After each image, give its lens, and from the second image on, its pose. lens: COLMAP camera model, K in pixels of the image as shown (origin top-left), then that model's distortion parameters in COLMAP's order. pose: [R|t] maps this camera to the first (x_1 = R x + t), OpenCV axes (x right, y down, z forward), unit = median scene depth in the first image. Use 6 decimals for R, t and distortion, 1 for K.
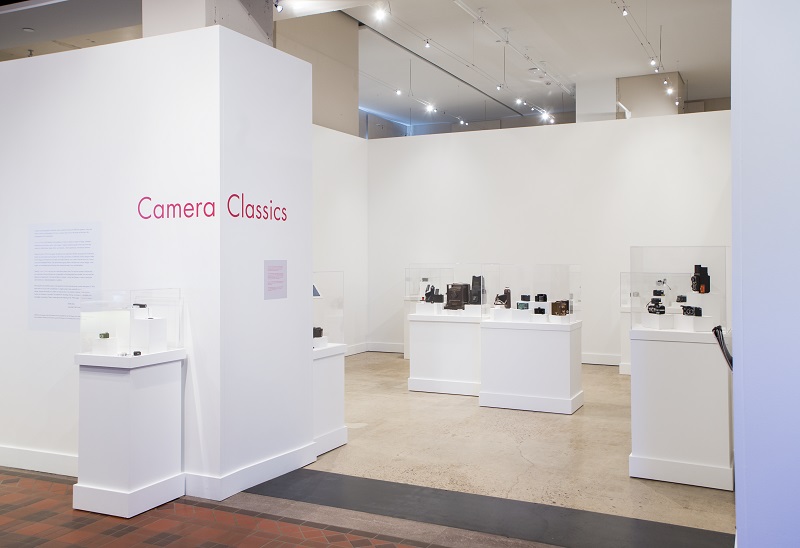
lens RADIAL K [[750.7, 0, 399.2], [0, 750.7, 238.8], [0, 0, 1]] dist [0.013225, 0.001535]
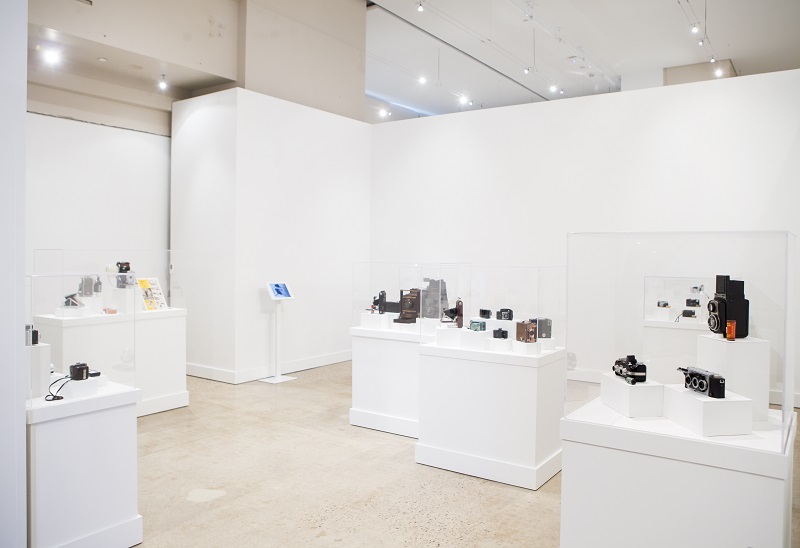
lens RADIAL K [[632.3, 0, 401.0], [0, 632.3, 254.1], [0, 0, 1]] dist [-0.080826, 0.005900]
pose [[0.989734, 0.011228, -0.142481, 0.173085], [-0.007714, 0.999653, 0.025194, 0.008917], [0.142715, -0.023837, 0.989477, 0.404613]]
